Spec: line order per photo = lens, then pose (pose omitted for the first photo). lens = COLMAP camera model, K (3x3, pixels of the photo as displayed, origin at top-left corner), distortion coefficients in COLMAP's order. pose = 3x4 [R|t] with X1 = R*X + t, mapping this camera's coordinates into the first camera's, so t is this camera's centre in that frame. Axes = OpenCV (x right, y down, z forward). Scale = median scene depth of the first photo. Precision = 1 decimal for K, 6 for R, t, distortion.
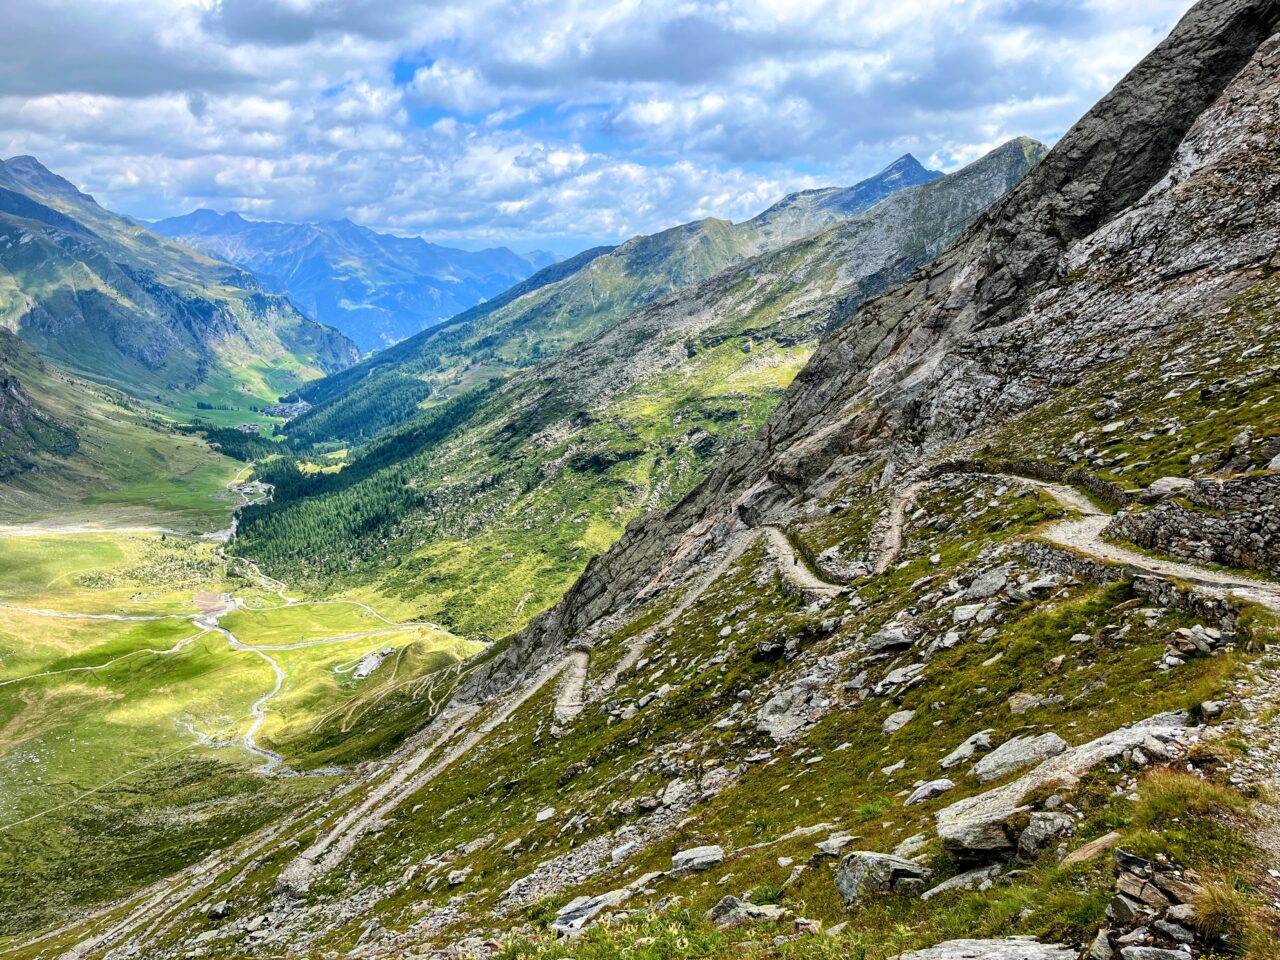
lens RADIAL K [[967.3, 0, 640.0], [0, 967.3, 480.0], [0, 0, 1]] dist [0.056528, -0.061889]
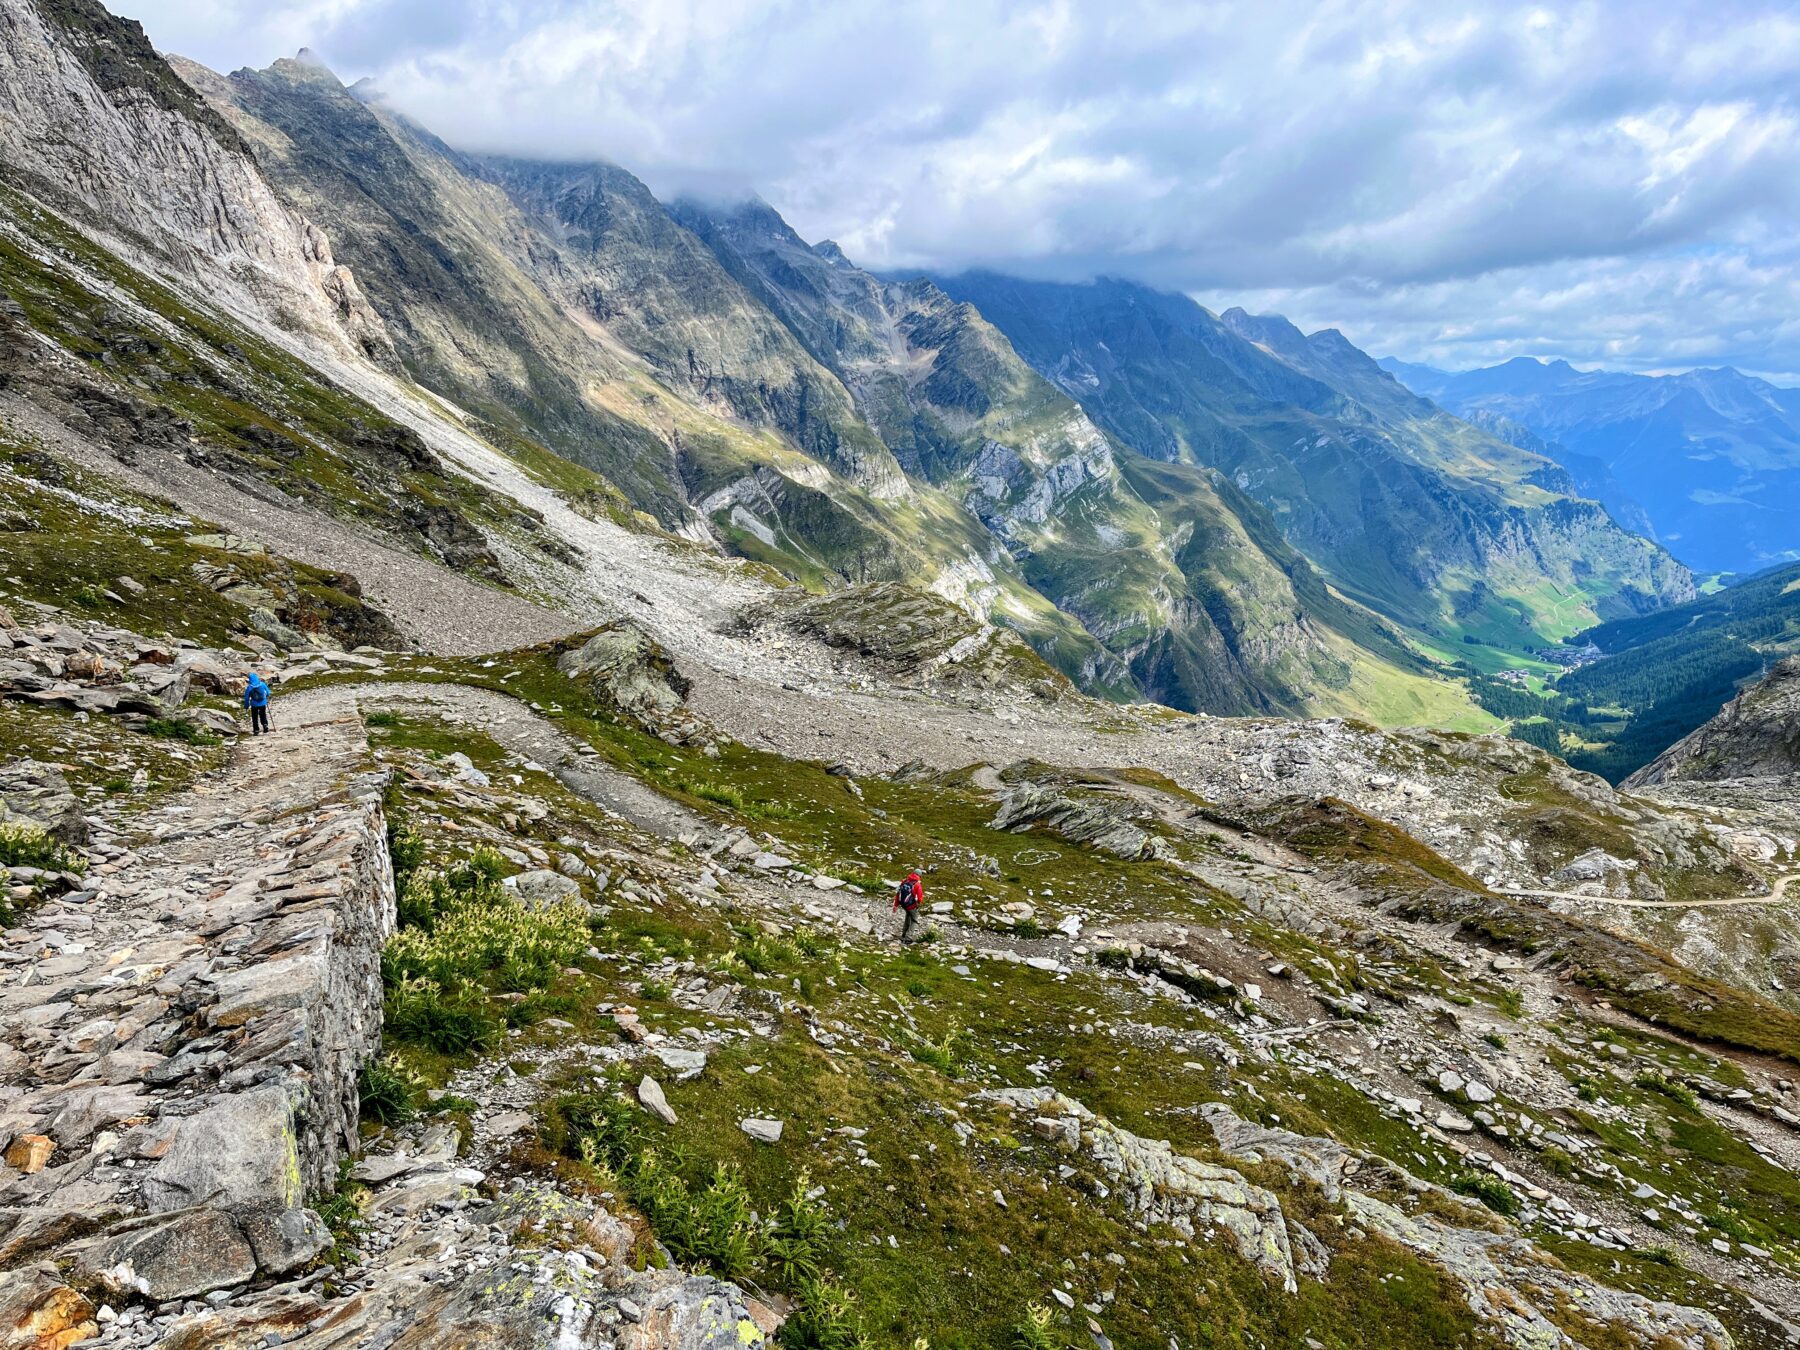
lens RADIAL K [[1360.3, 0, 900.0], [0, 1360.3, 675.0], [0, 0, 1]] dist [0.056528, -0.061889]
pose [[0.681142, 0.150332, -0.716552, 0.173134], [-0.167181, 0.984772, 0.047686, -0.033644], [0.712809, 0.087313, 0.695902, -0.419986]]
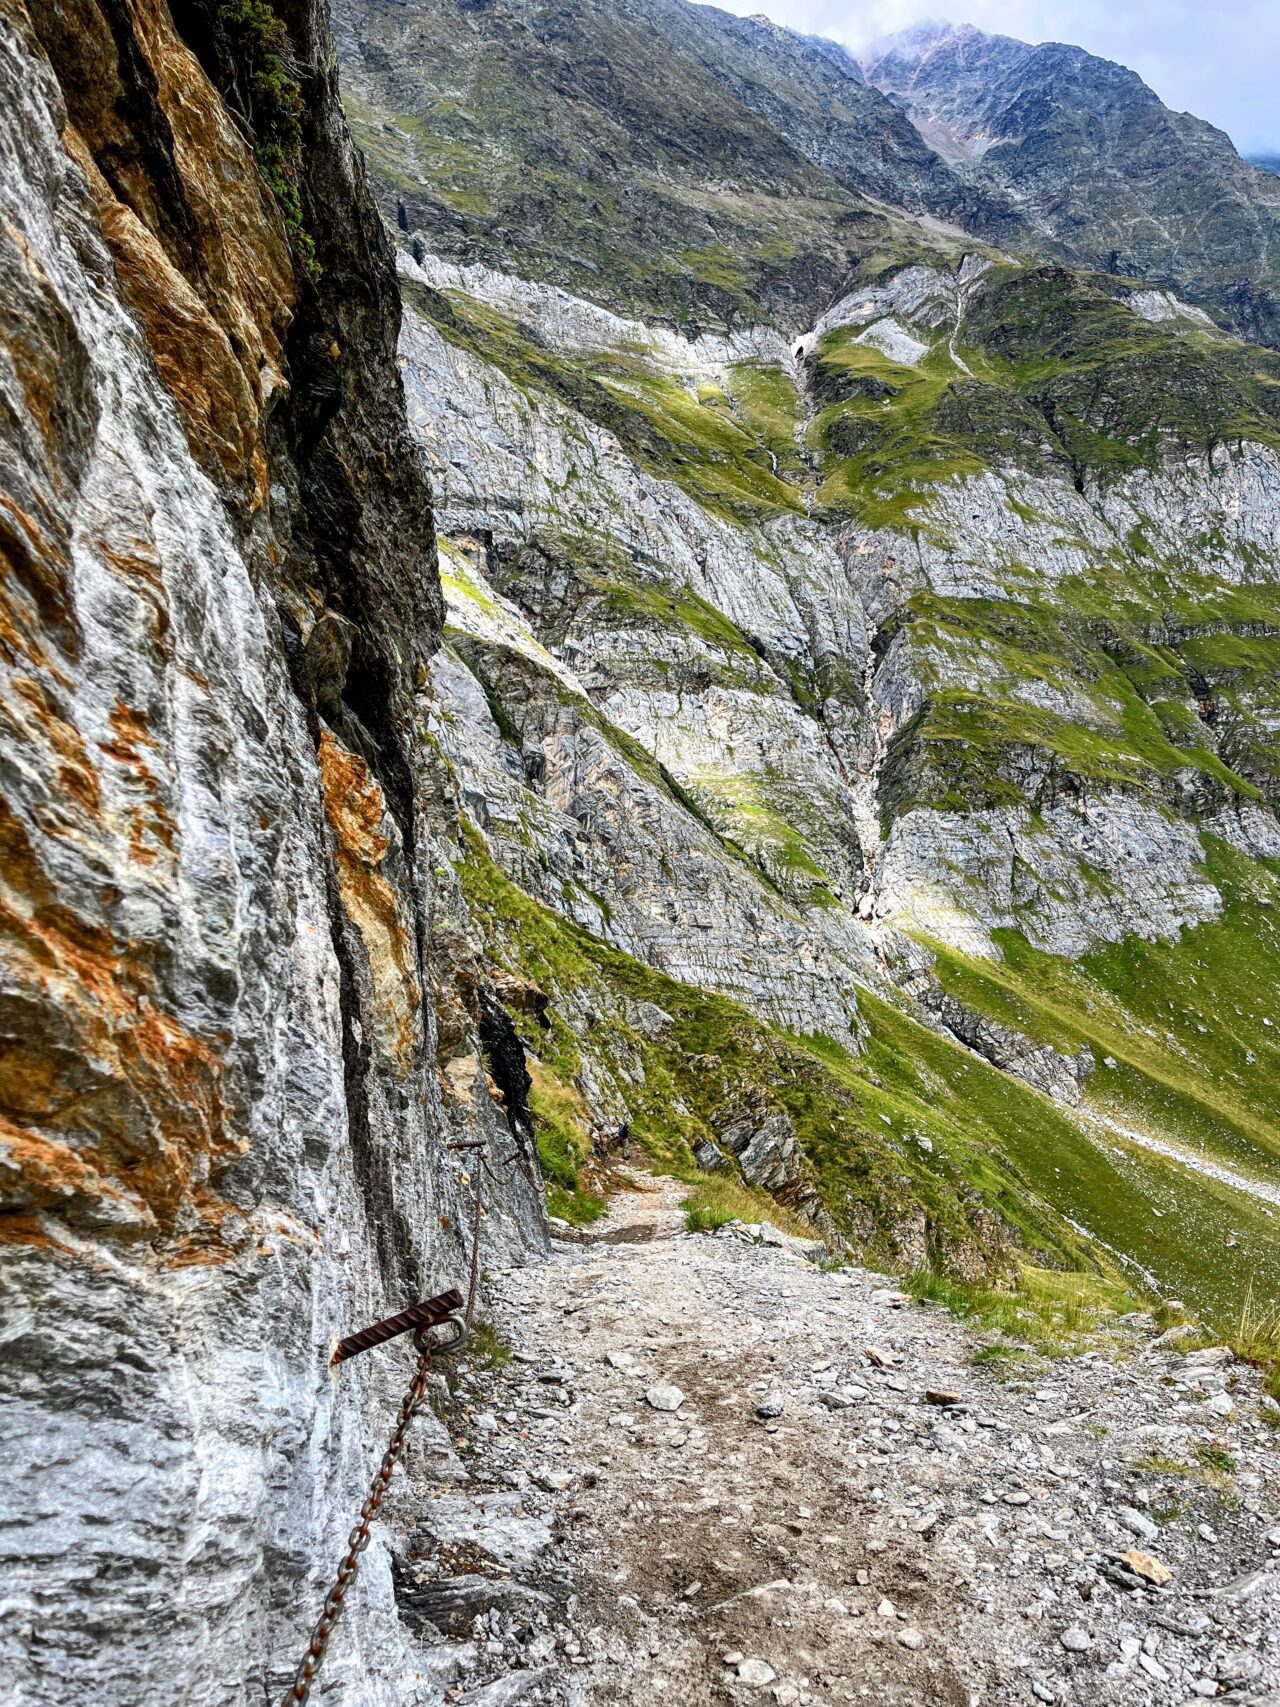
lens RADIAL K [[1290.0, 0, 637.2], [0, 1290.0, 860.5], [0, 0, 1]] dist [0.056528, -0.061889]
pose [[-0.050560, 0.123614, -0.991041, -0.098632], [-0.215437, 0.967599, 0.131681, 0.066314], [0.975208, 0.220164, -0.022291, 0.121896]]
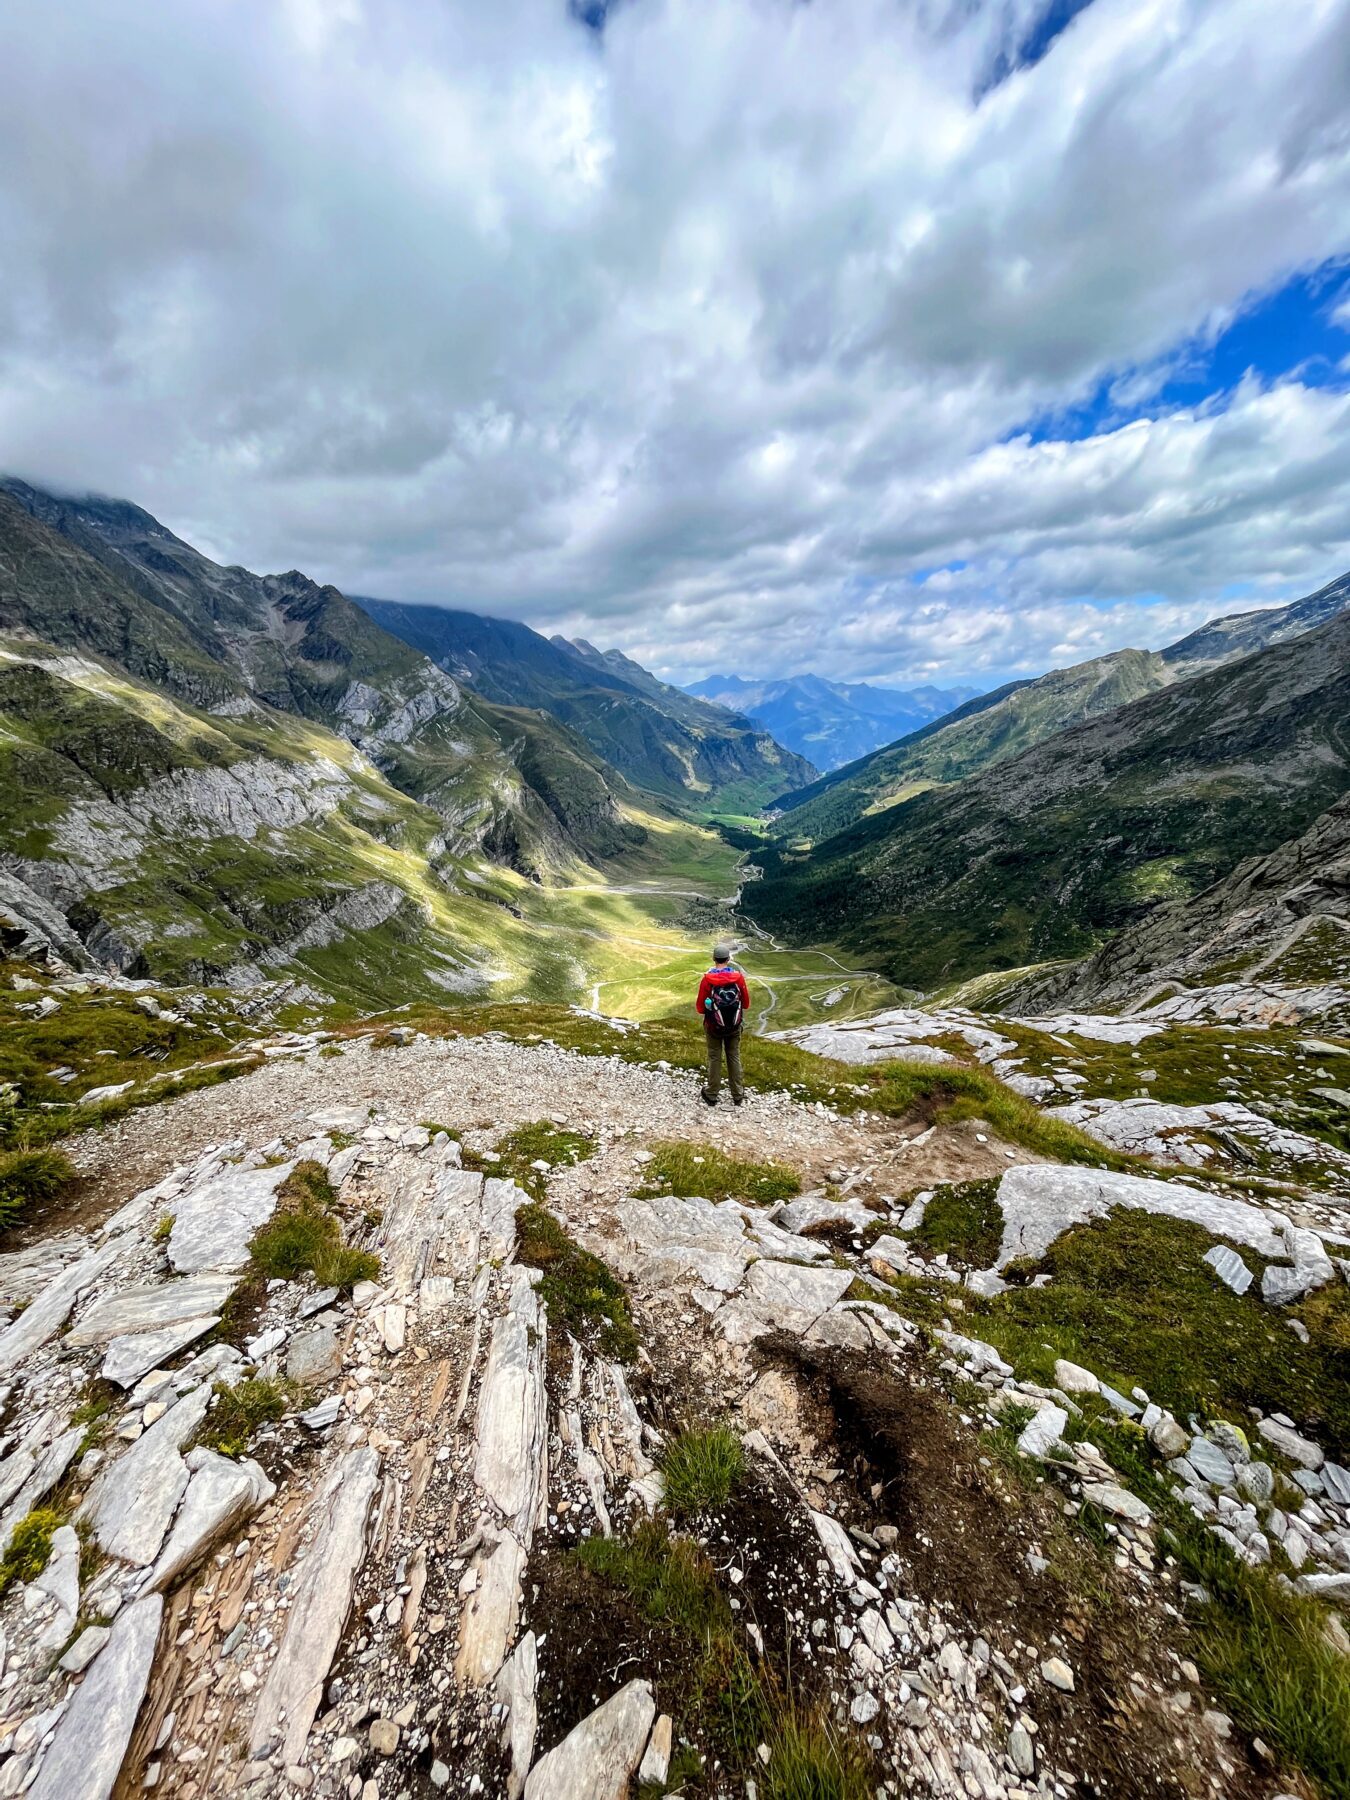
lens RADIAL K [[728.1, 0, 679.1], [0, 728.1, 909.6], [0, 0, 1]] dist [-0.002386, -0.000174]
pose [[0.897545, 0.063838, -0.436277, -0.015698], [-0.038607, 0.997042, 0.066465, 0.000153], [0.439229, -0.042812, 0.897354, -0.027411]]
